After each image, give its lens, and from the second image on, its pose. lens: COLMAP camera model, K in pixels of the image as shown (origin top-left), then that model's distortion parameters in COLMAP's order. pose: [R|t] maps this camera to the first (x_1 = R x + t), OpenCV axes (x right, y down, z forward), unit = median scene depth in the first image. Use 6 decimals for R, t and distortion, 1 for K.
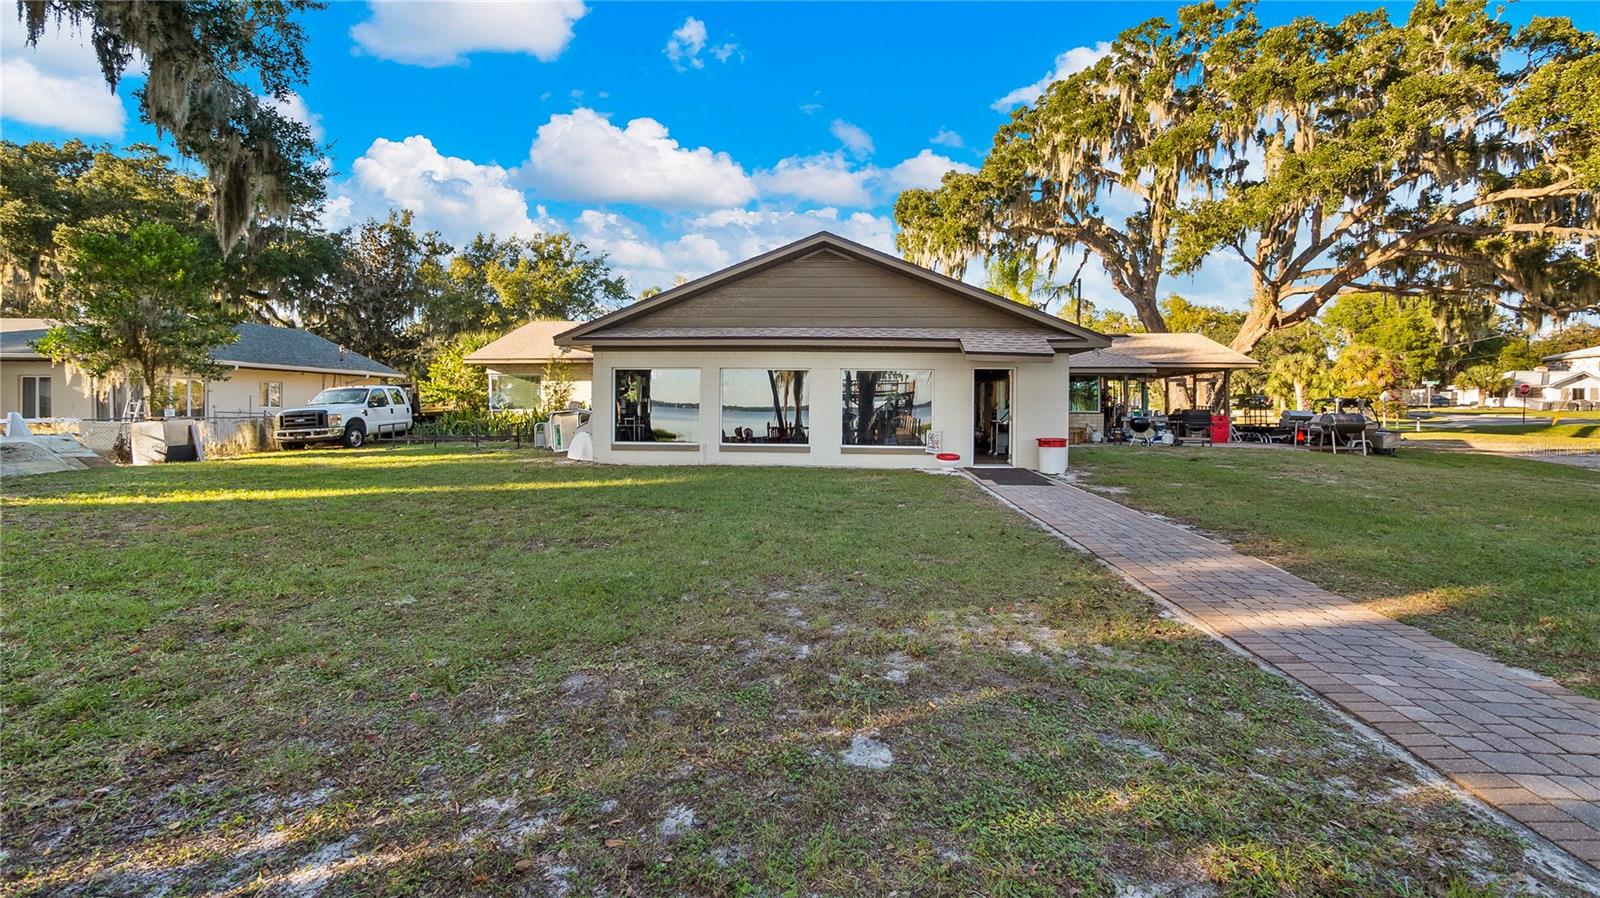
lens RADIAL K [[695.8, 0, 800.0], [0, 695.8, 449.0], [0, 0, 1]] dist [-0.000113, -0.000005]
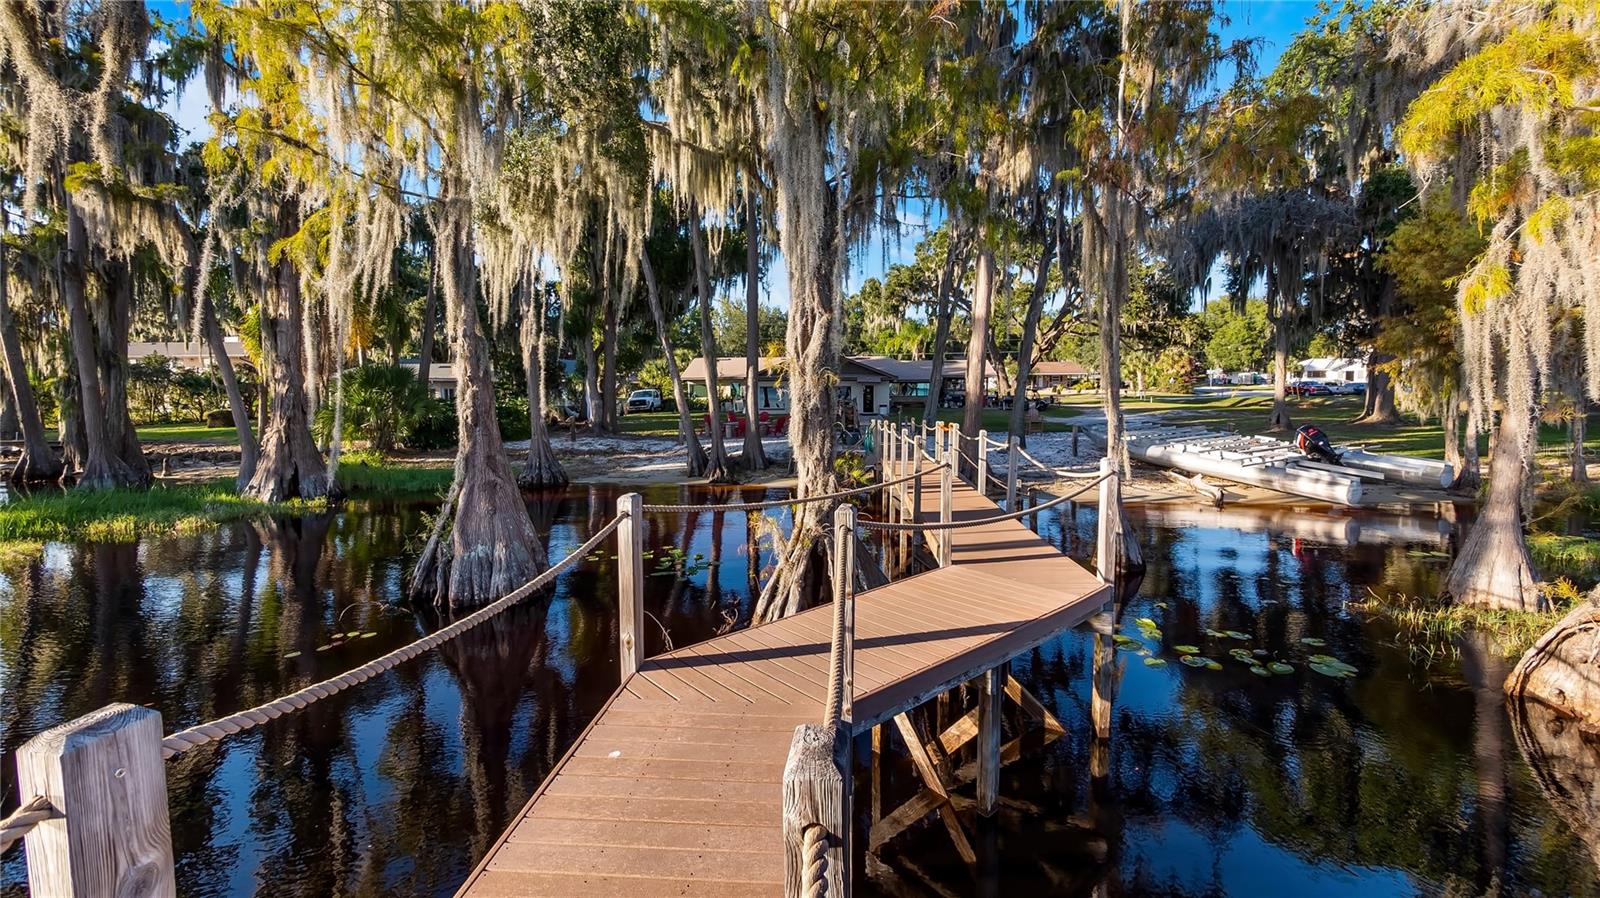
lens RADIAL K [[695.8, 0, 800.0], [0, 695.8, 449.0], [0, 0, 1]] dist [-0.000113, -0.000005]
pose [[0.999777, -0.013231, -0.016447, -0.008052], [0.013697, 0.999498, 0.028559, 0.043090], [0.016061, -0.028778, 0.999457, -1.073921]]
